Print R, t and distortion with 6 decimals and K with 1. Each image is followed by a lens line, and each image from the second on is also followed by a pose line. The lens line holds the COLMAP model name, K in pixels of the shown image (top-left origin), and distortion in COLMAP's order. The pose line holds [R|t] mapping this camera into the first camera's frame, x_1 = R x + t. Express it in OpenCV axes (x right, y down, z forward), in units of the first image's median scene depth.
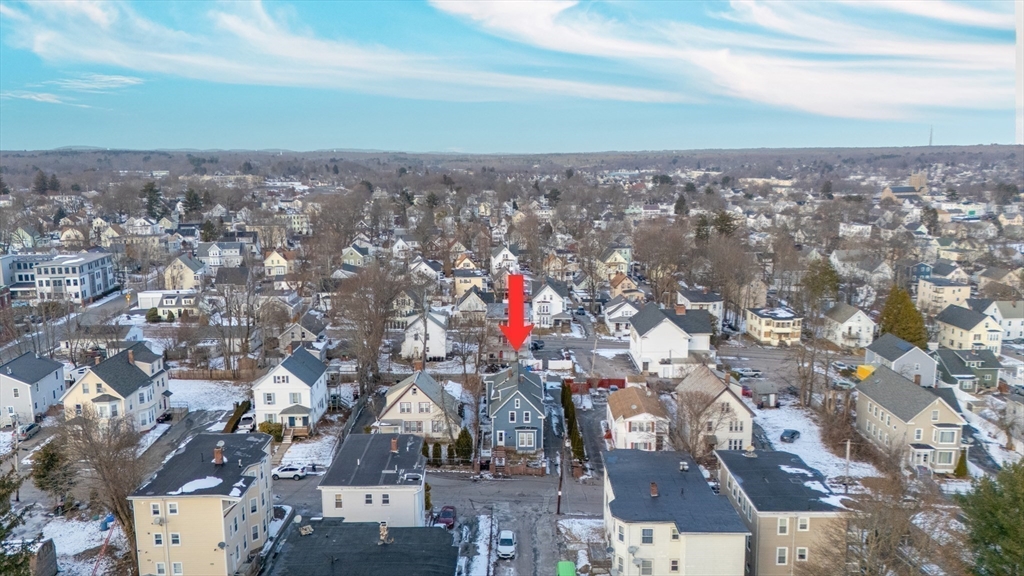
lens RADIAL K [[759.6, 0, 508.0], [0, 759.6, 289.4], [0, 0, 1]] dist [0.072560, -0.046307]
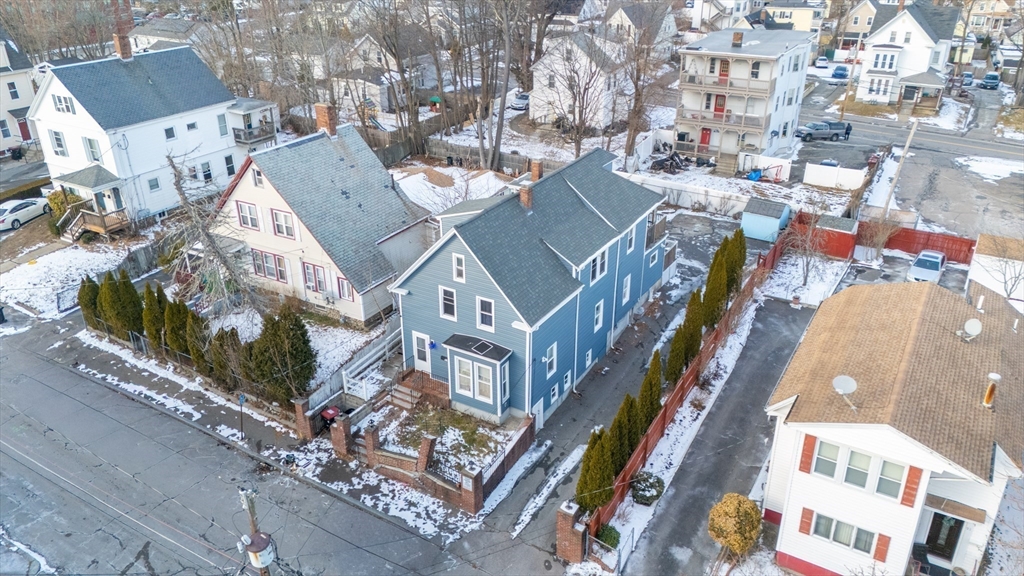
lens RADIAL K [[759.6, 0, 508.0], [0, 759.6, 289.4], [0, 0, 1]] dist [0.072560, -0.046307]
pose [[0.860395, 0.224107, -0.457707, 0.170767], [-0.085803, 0.949003, 0.303367, 0.058918], [0.502352, -0.221743, 0.835747, 0.720454]]
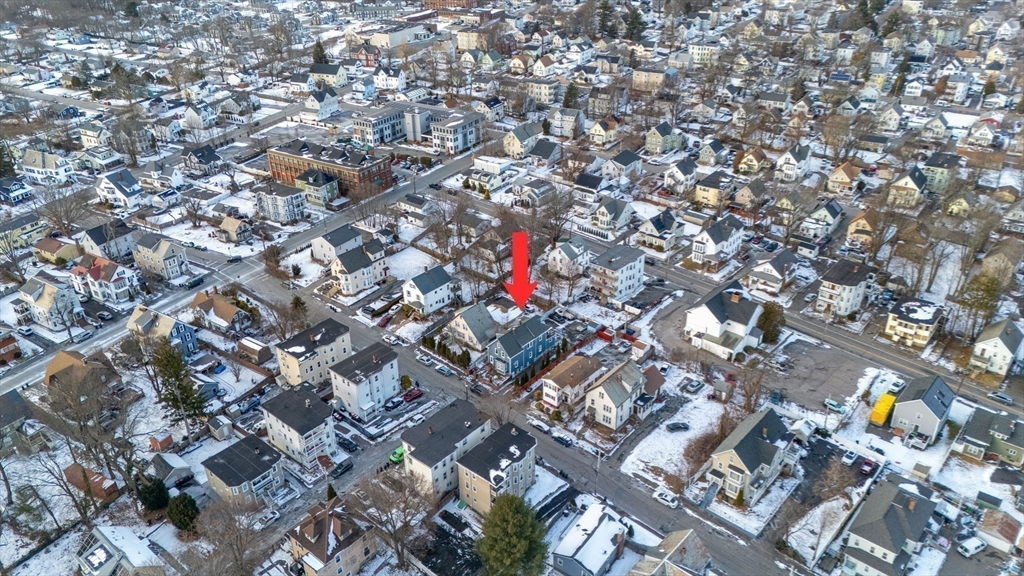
lens RADIAL K [[759.6, 0, 508.0], [0, 759.6, 289.4], [0, 0, 1]] dist [0.072560, -0.046307]
pose [[0.751967, 0.310387, -0.581555, 0.935061], [-0.098058, 0.925065, 0.366933, -0.564645], [0.651867, -0.218895, 0.726054, -0.172982]]
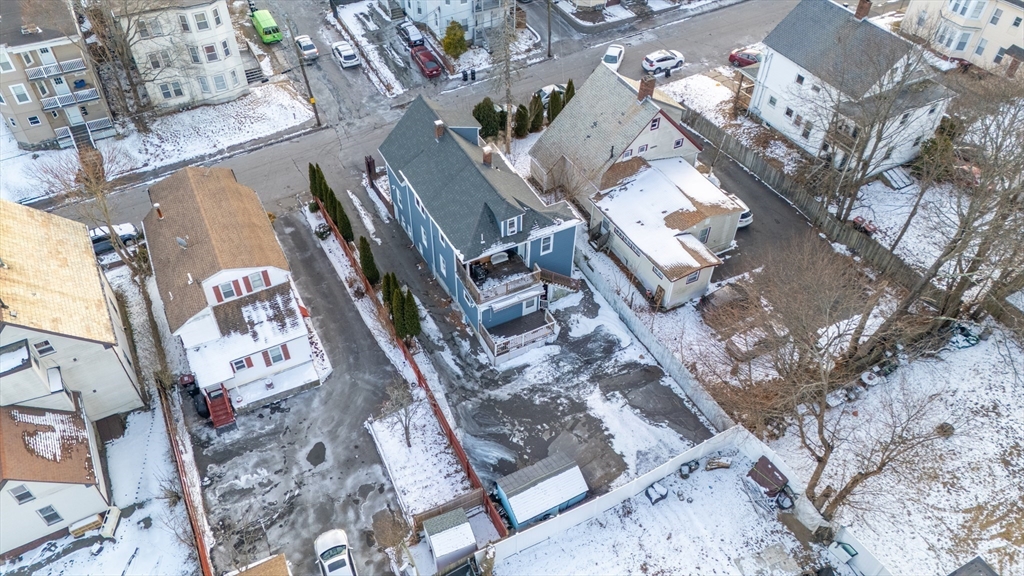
lens RADIAL K [[759.6, 0, 508.0], [0, 759.6, 289.4], [0, 0, 1]] dist [0.072560, -0.046307]
pose [[-0.884709, 0.328251, -0.330970, 0.179430], [-0.087544, 0.580383, 0.809625, -0.231609], [0.457850, 0.745257, -0.484733, 1.350636]]
